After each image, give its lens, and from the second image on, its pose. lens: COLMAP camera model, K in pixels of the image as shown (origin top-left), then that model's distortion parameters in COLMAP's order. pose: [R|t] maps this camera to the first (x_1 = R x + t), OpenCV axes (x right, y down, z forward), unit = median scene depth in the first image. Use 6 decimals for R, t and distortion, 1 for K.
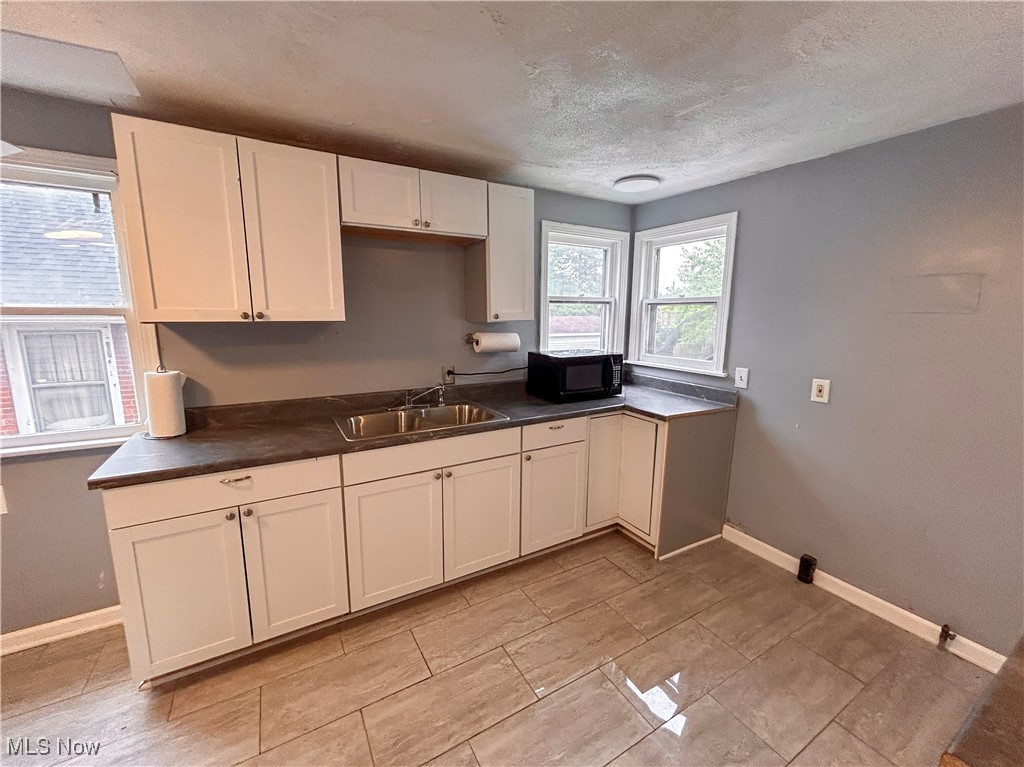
lens RADIAL K [[417.5, 0, 509.7], [0, 417.5, 382.8], [0, 0, 1]] dist [0.000231, 0.000646]
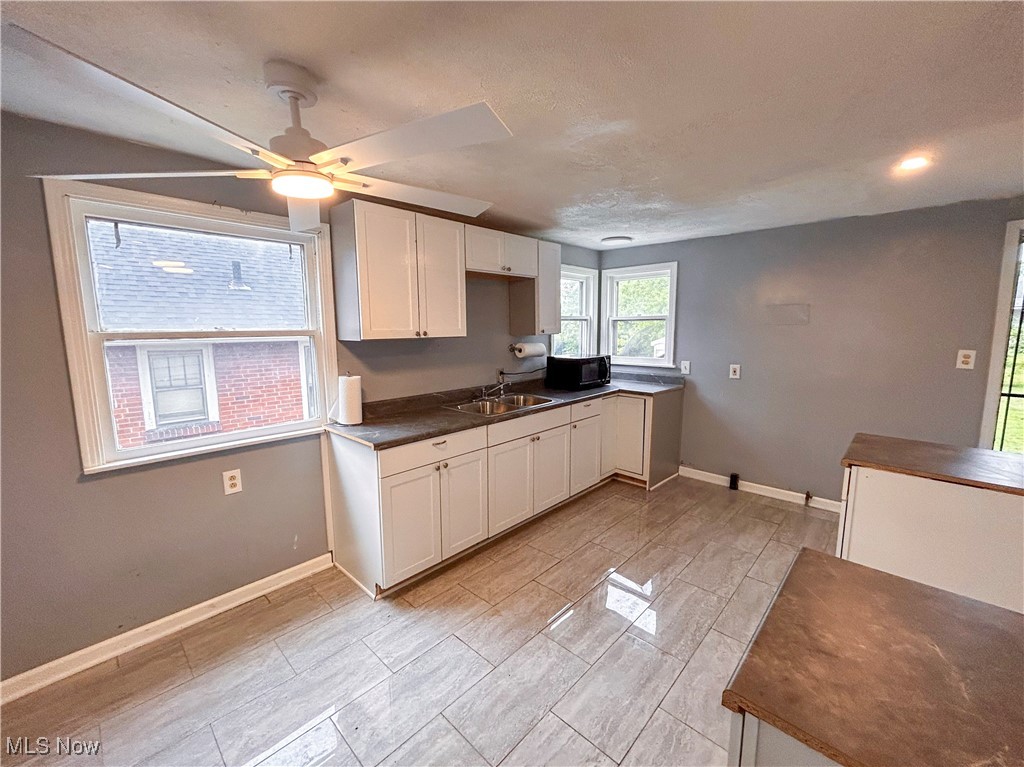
lens RADIAL K [[417.5, 0, 509.7], [0, 417.5, 382.8], [0, 0, 1]] dist [0.000231, 0.000646]
pose [[0.961187, -0.051853, 0.270982, -0.538828], [0.060522, 0.997885, -0.023725, 0.044943], [-0.269179, 0.039204, 0.962292, -0.341308]]
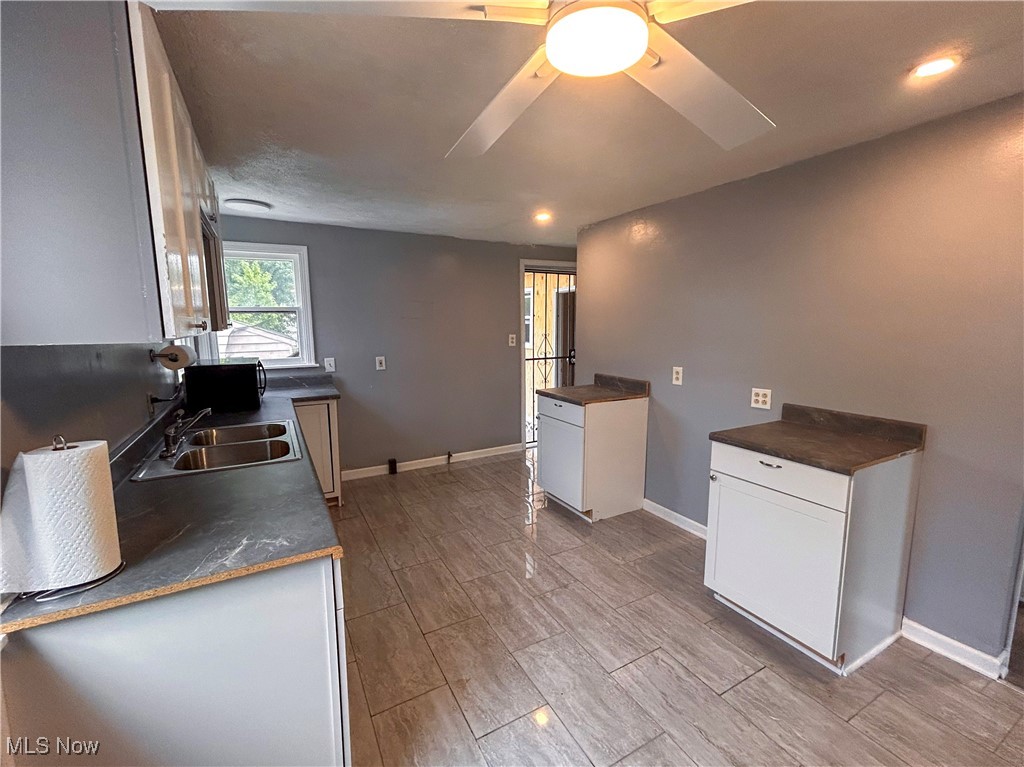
lens RADIAL K [[442.2, 0, 510.8], [0, 442.2, 381.5], [0, 0, 1]] dist [0.000284, 0.000191]
pose [[0.029611, -0.143038, 0.989274, -1.003684], [0.173683, 0.975389, 0.135832, -0.059032], [-0.984356, 0.167798, 0.053726, 0.351686]]
